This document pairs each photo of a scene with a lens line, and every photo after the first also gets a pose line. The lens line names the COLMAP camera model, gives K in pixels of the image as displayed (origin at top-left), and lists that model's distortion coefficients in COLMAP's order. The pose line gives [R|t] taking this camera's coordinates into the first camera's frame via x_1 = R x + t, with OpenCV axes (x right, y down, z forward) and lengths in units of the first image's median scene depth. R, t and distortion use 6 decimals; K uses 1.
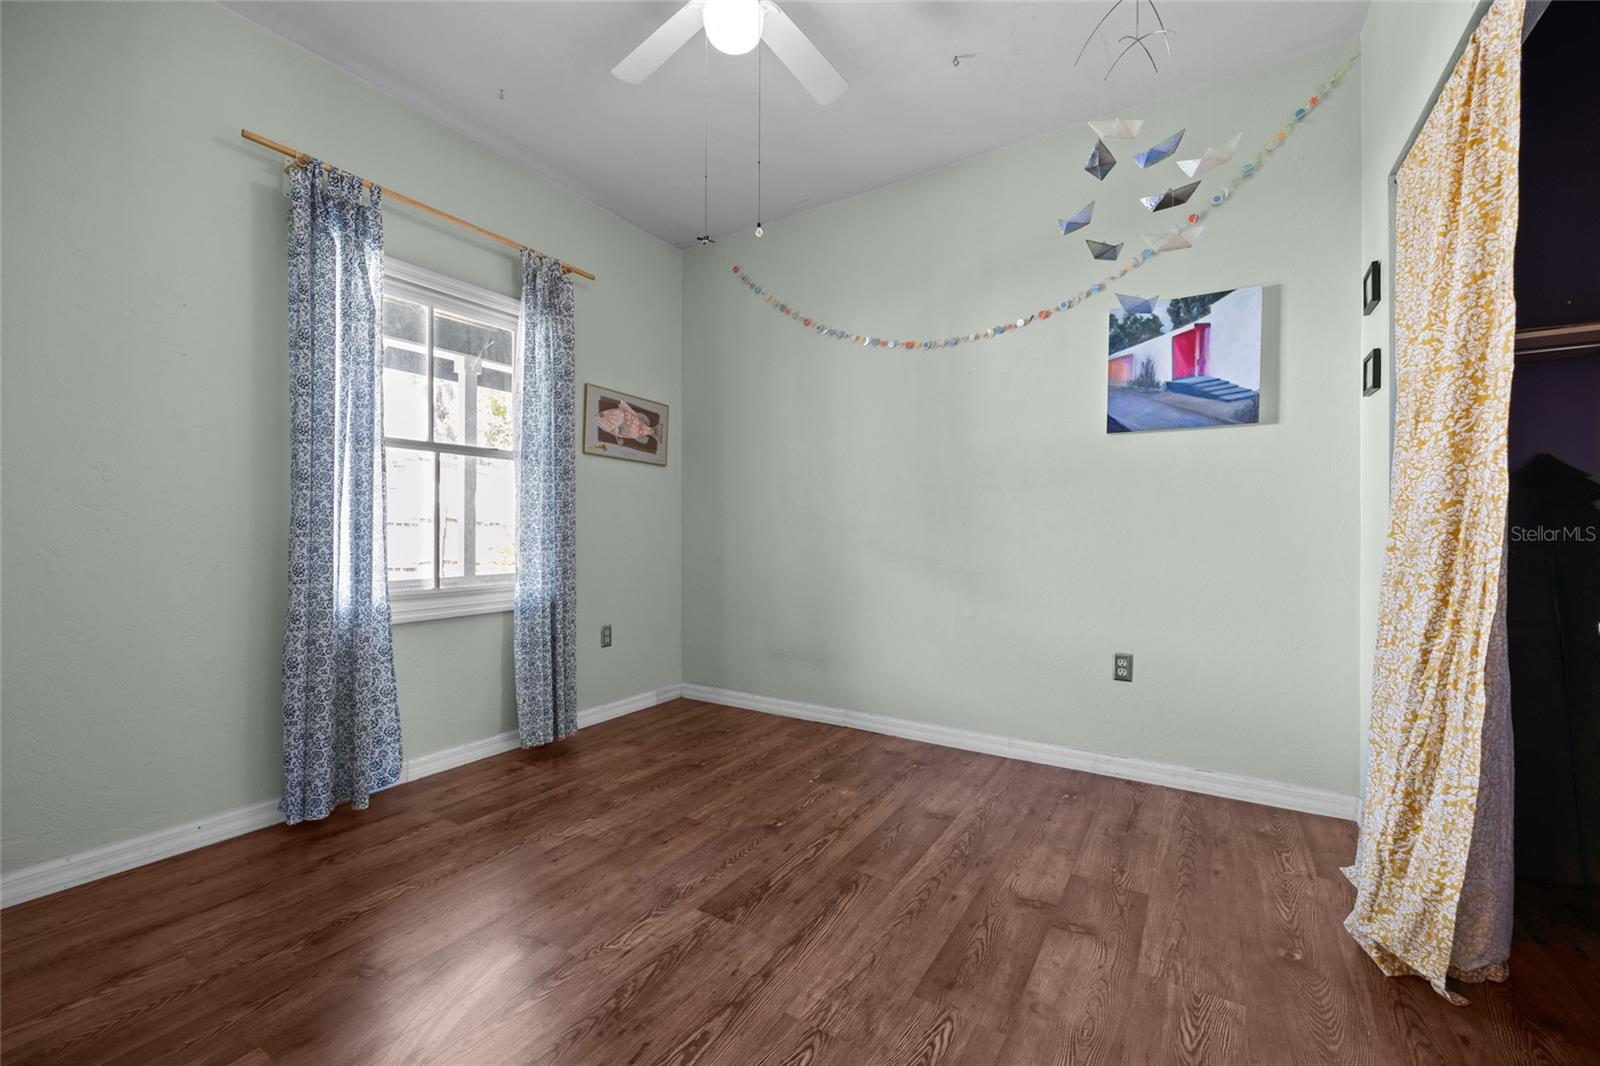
lens RADIAL K [[642.3, 0, 799.8], [0, 642.3, 533.1], [0, 0, 1]] dist [-0.003637, 0.000315]
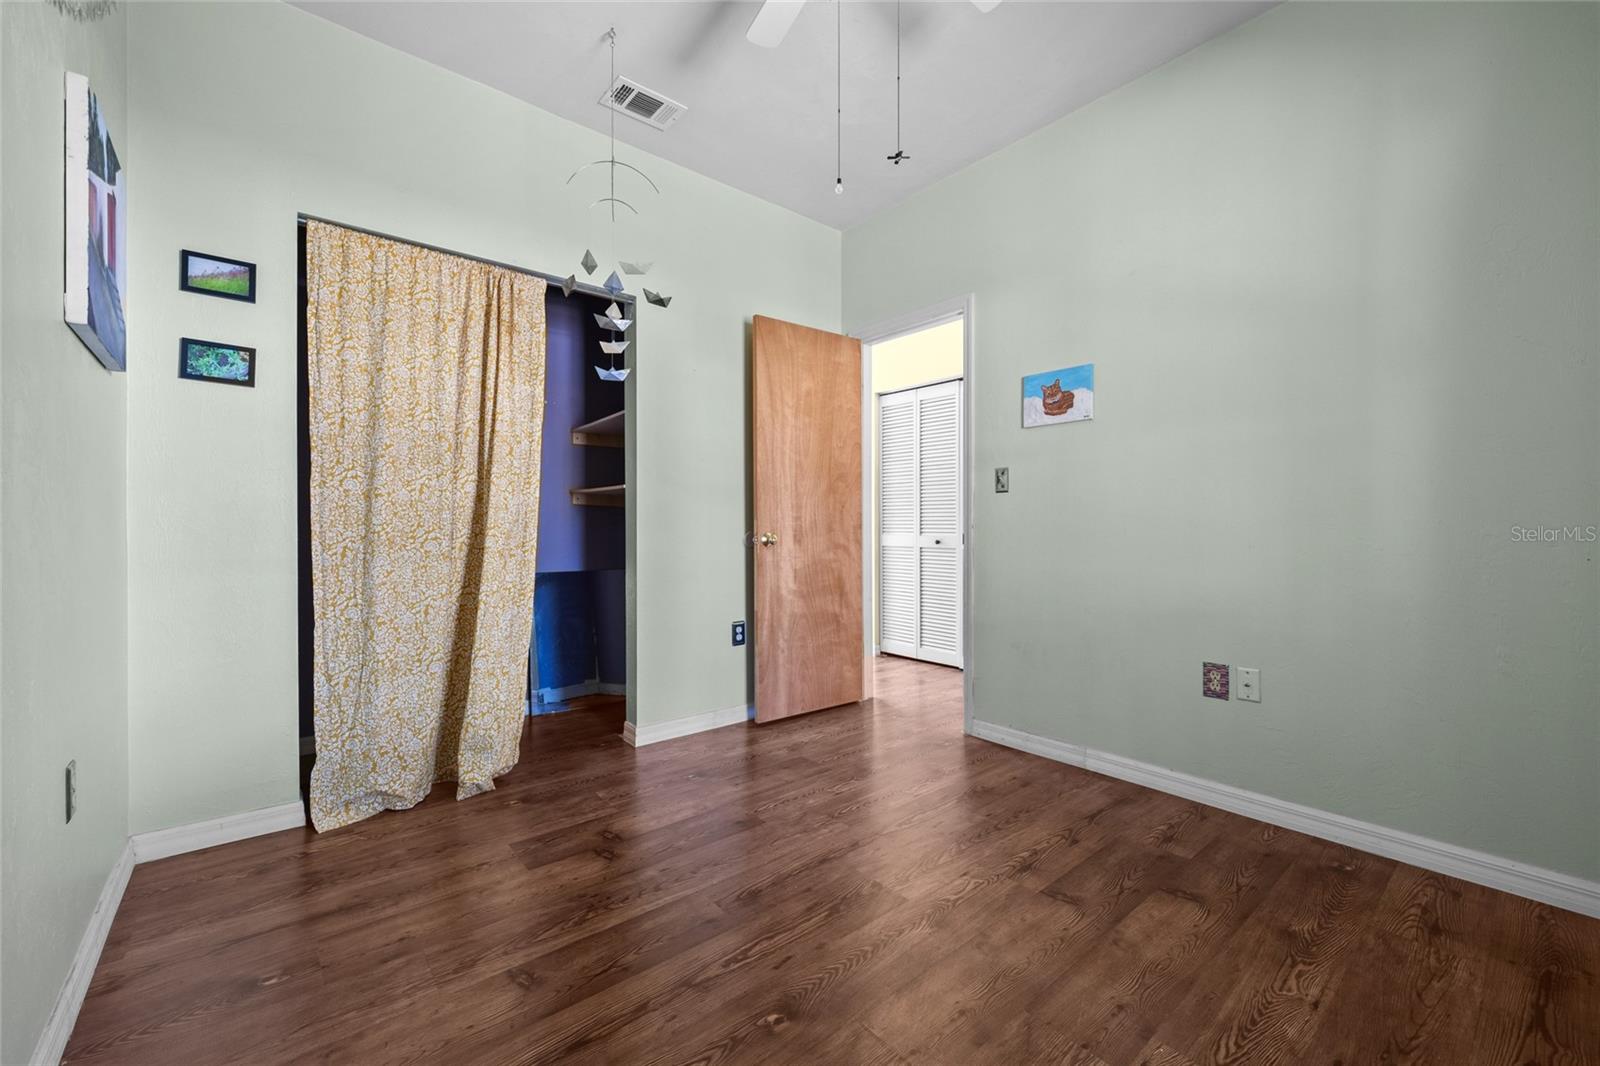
lens RADIAL K [[642.3, 0, 799.4], [0, 642.3, 531.7], [0, 0, 1]] dist [-0.003637, 0.000315]
pose [[-0.953947, 0.000072, 0.299974, -0.272325], [0.002815, 0.999958, 0.008714, 0.000829], [-0.299961, 0.009157, -0.953907, 1.813921]]
